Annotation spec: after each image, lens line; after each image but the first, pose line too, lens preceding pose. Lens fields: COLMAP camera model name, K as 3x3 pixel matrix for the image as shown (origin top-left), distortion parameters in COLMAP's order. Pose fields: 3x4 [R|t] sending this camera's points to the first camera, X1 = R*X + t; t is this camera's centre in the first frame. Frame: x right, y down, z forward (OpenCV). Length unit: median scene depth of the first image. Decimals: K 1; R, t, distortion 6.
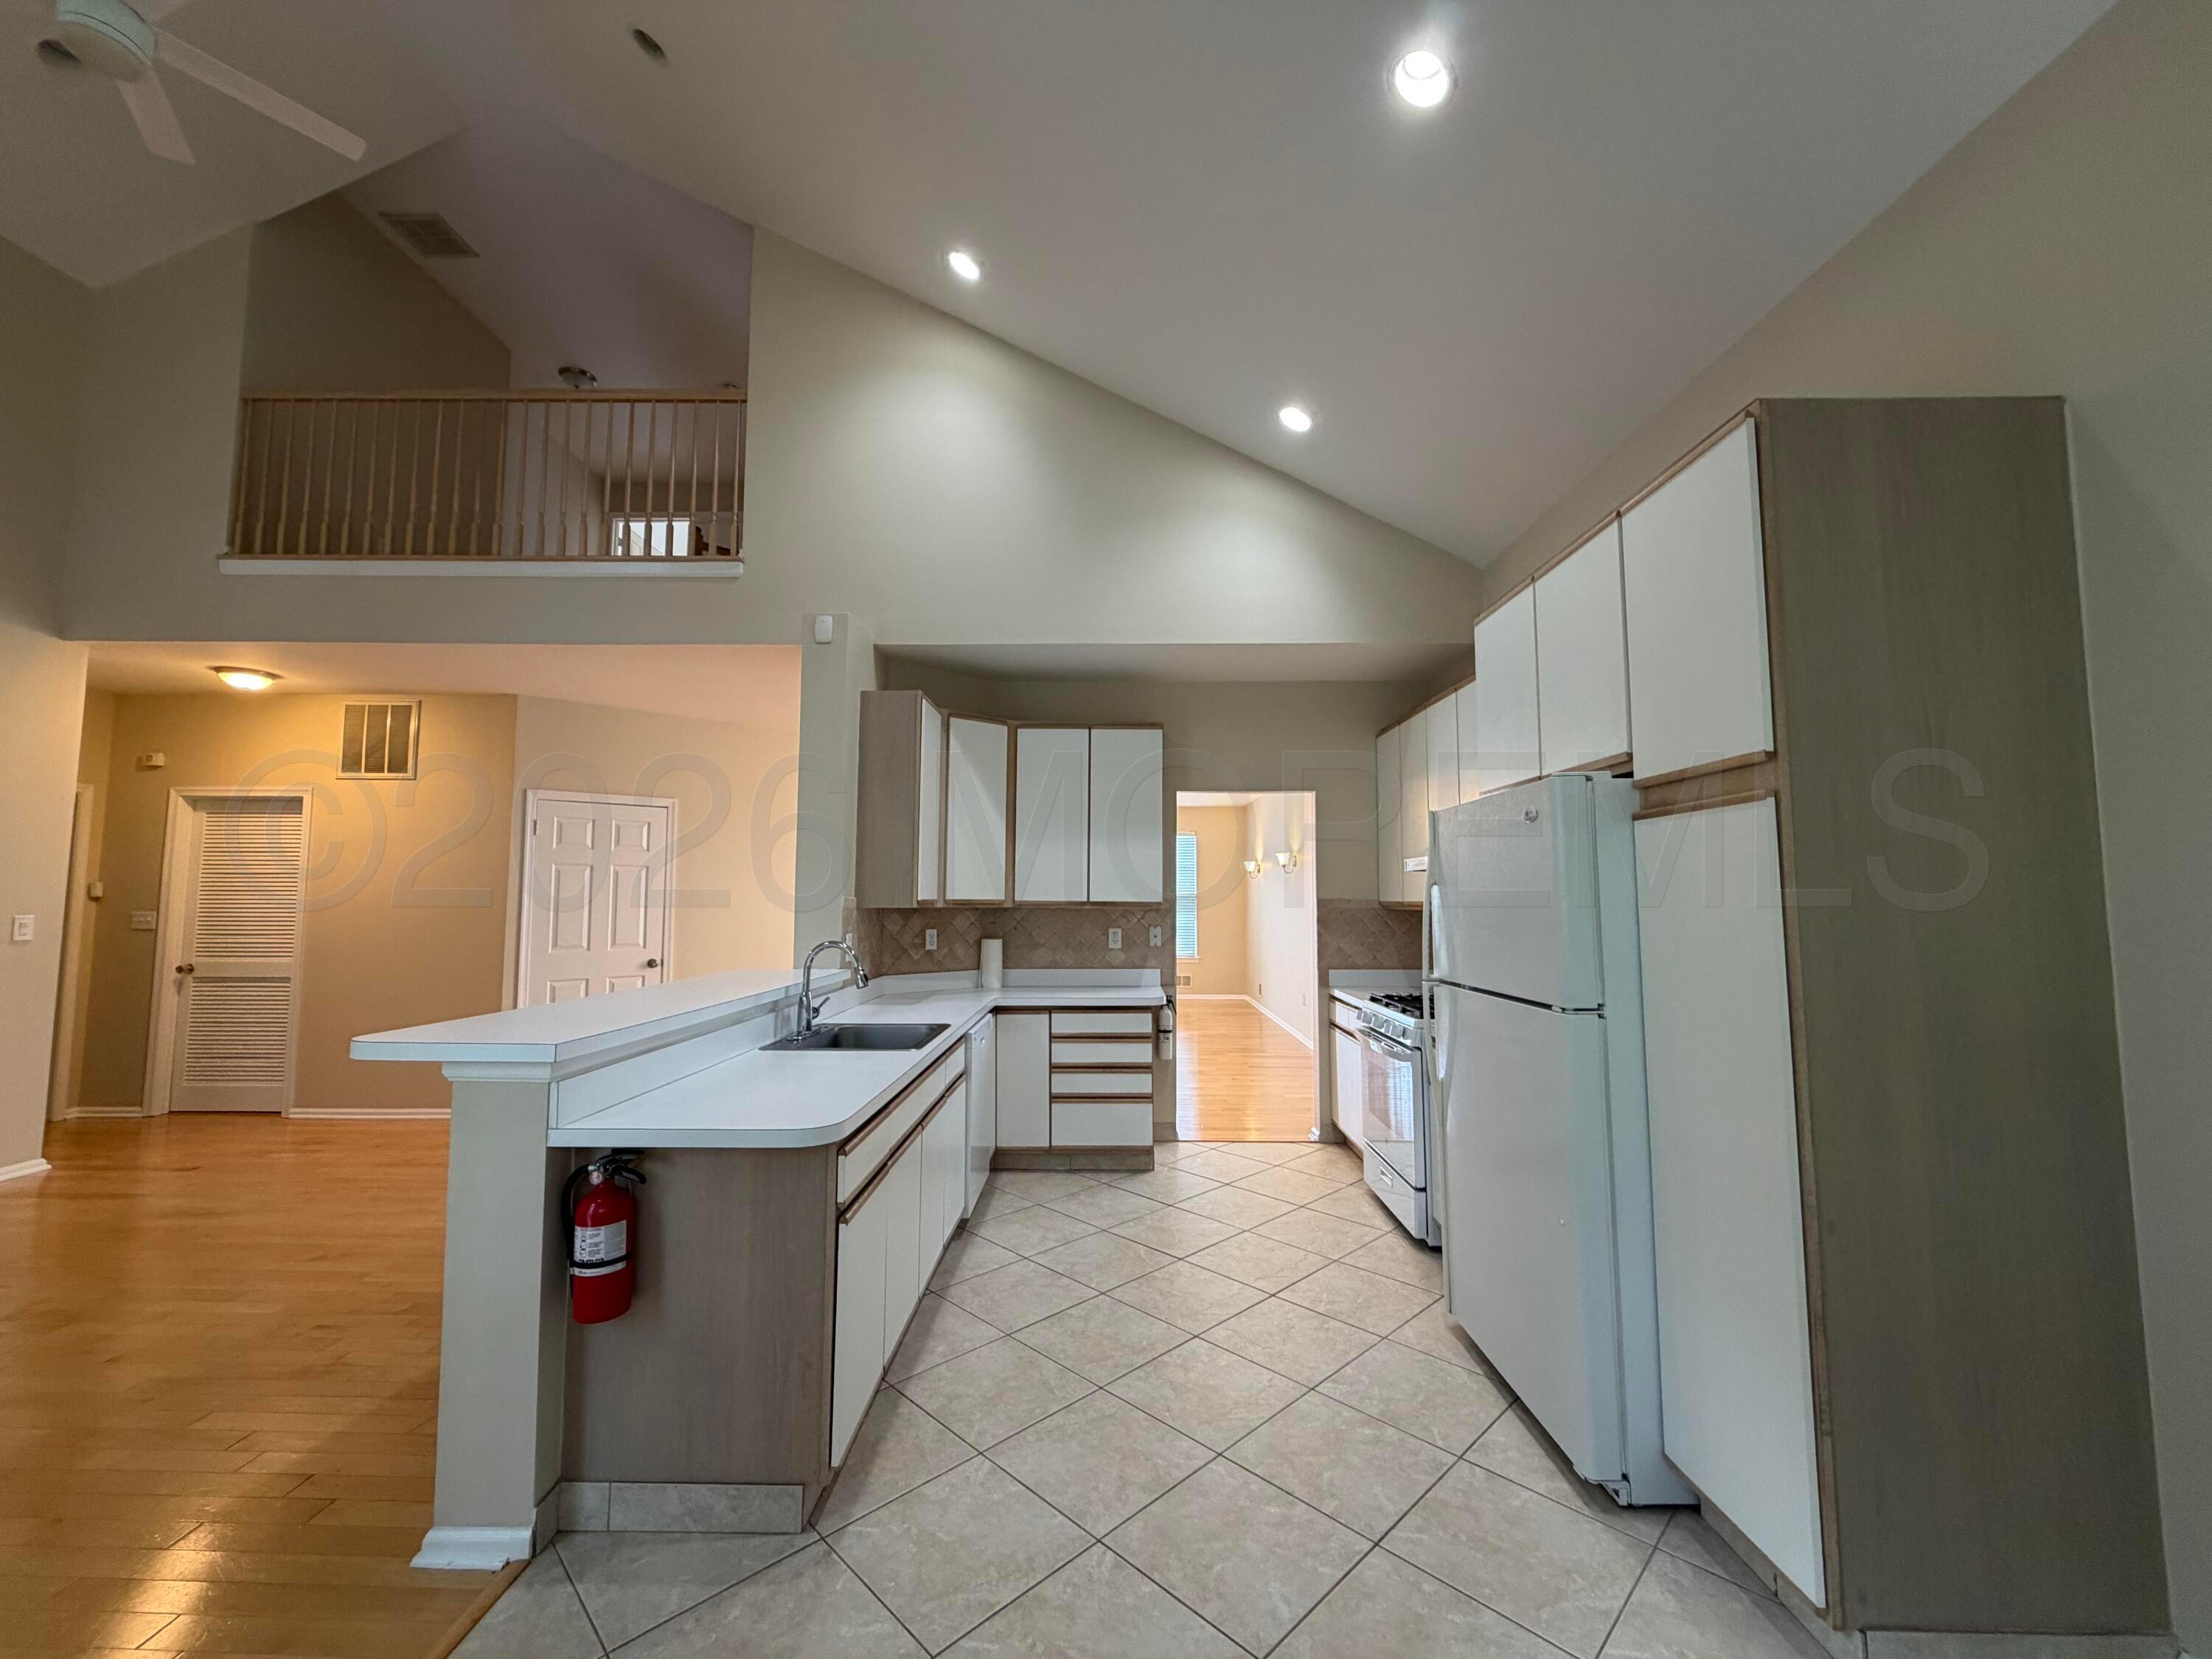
lens RADIAL K [[877.4, 0, 1103.9], [0, 877.4, 824.4], [0, 0, 1]] dist [0.001906, -0.000472]
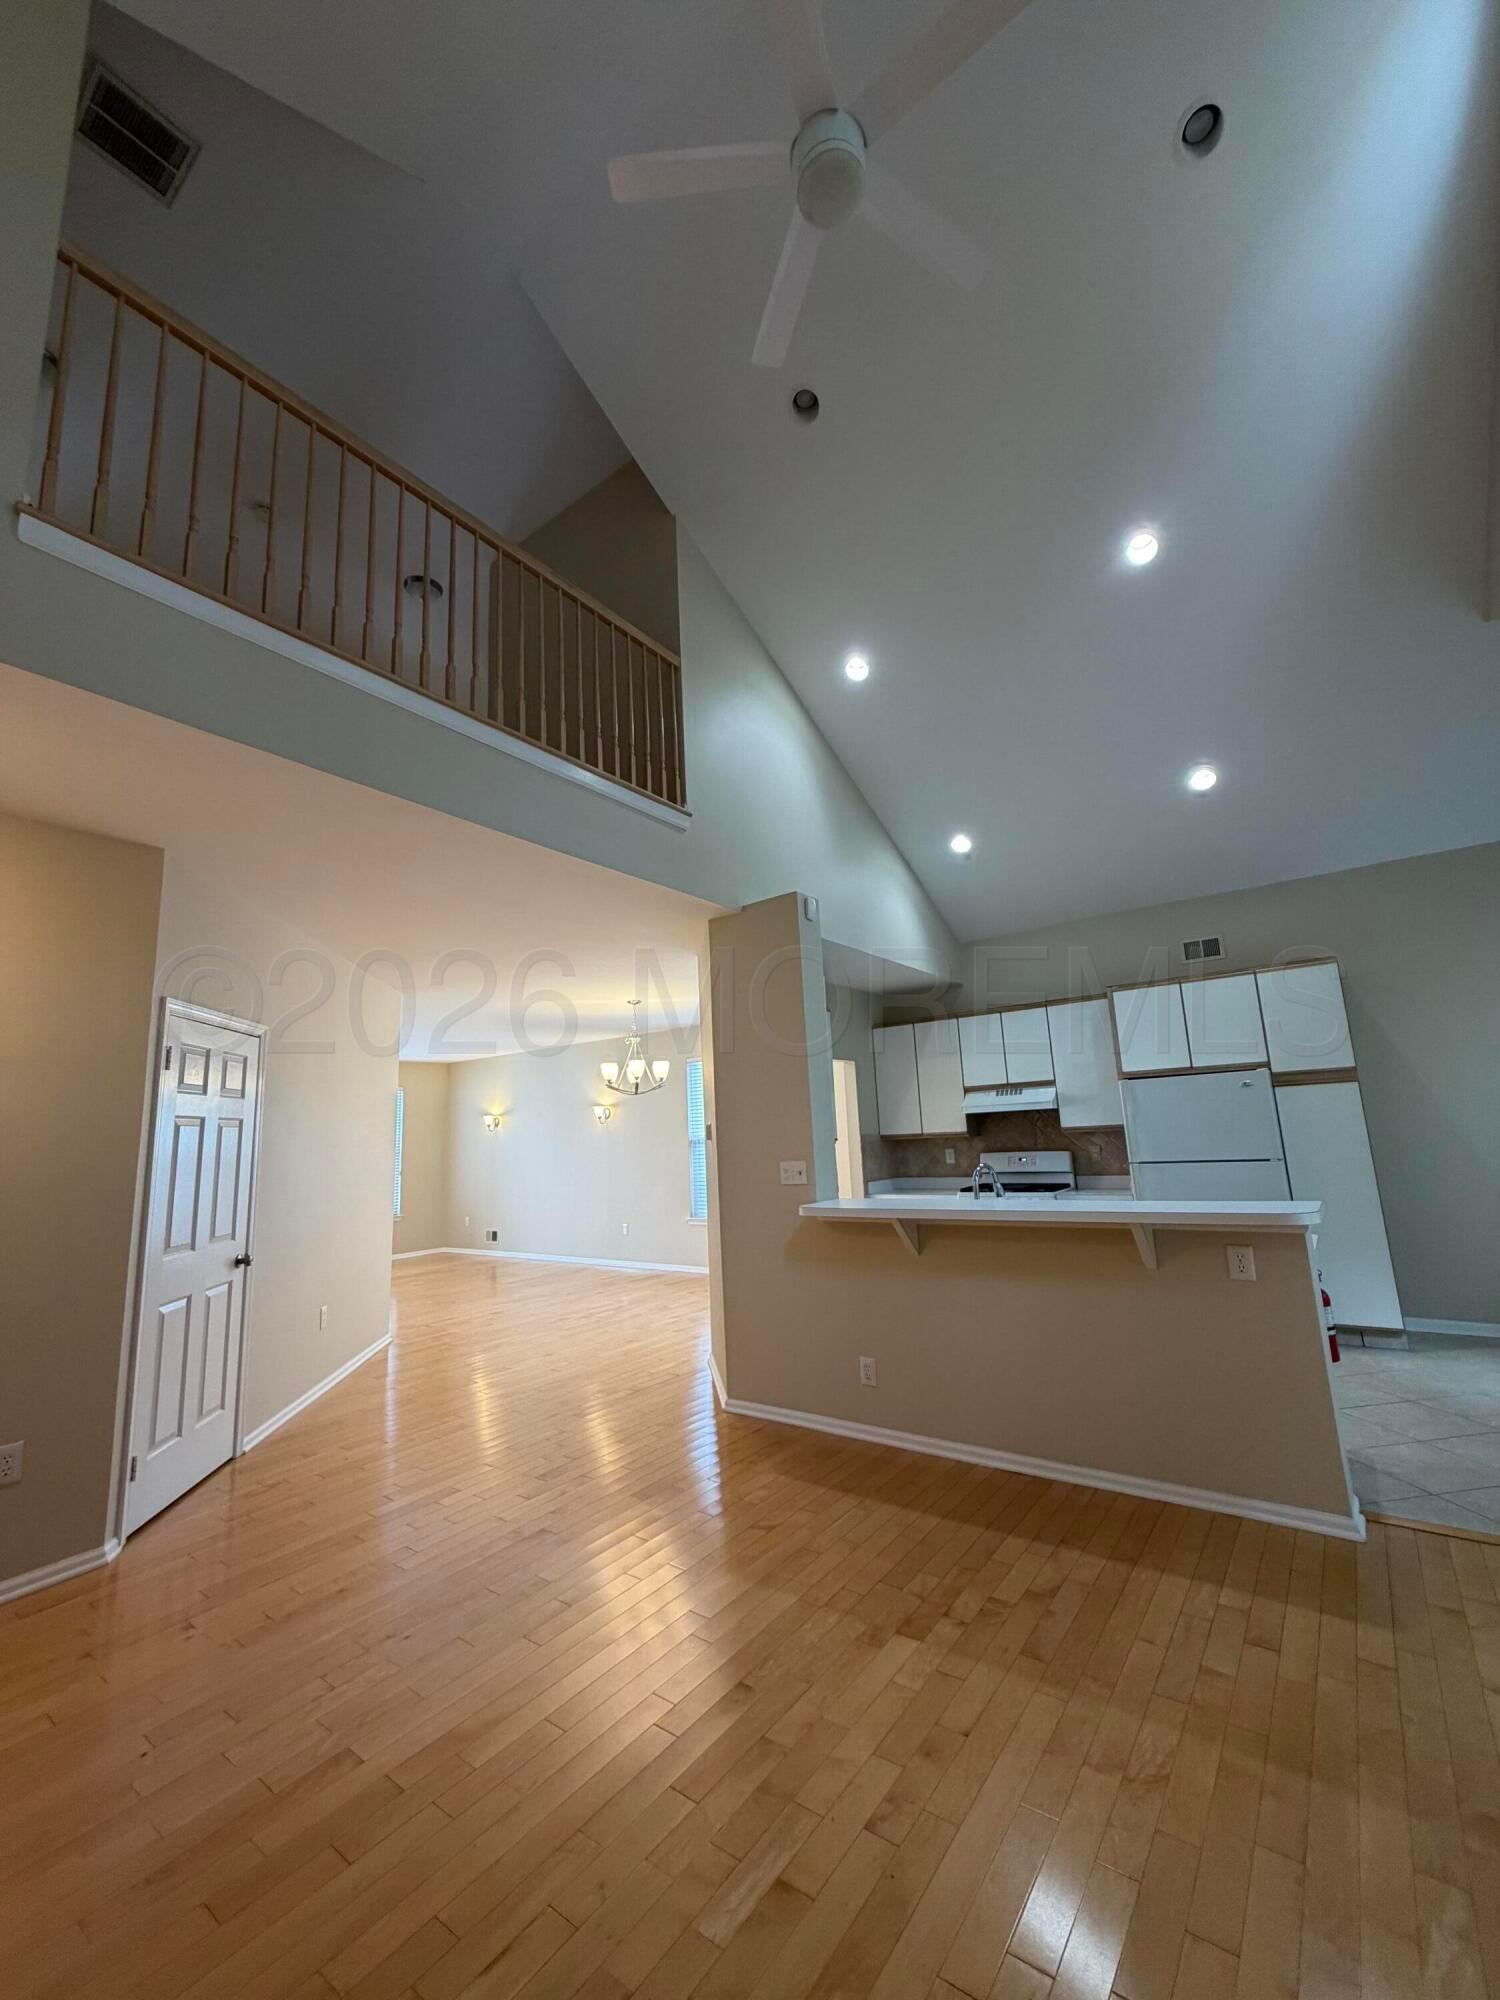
lens RADIAL K [[793.3, 0, 747.4], [0, 793.3, 1002.7], [0, 0, 1]] dist [0.001906, -0.000472]
pose [[0.592497, 0.108884, 0.798180, -1.099582], [-0.021452, 0.992605, -0.119482, 0.032548], [-0.805287, 0.053670, 0.590451, 0.392798]]
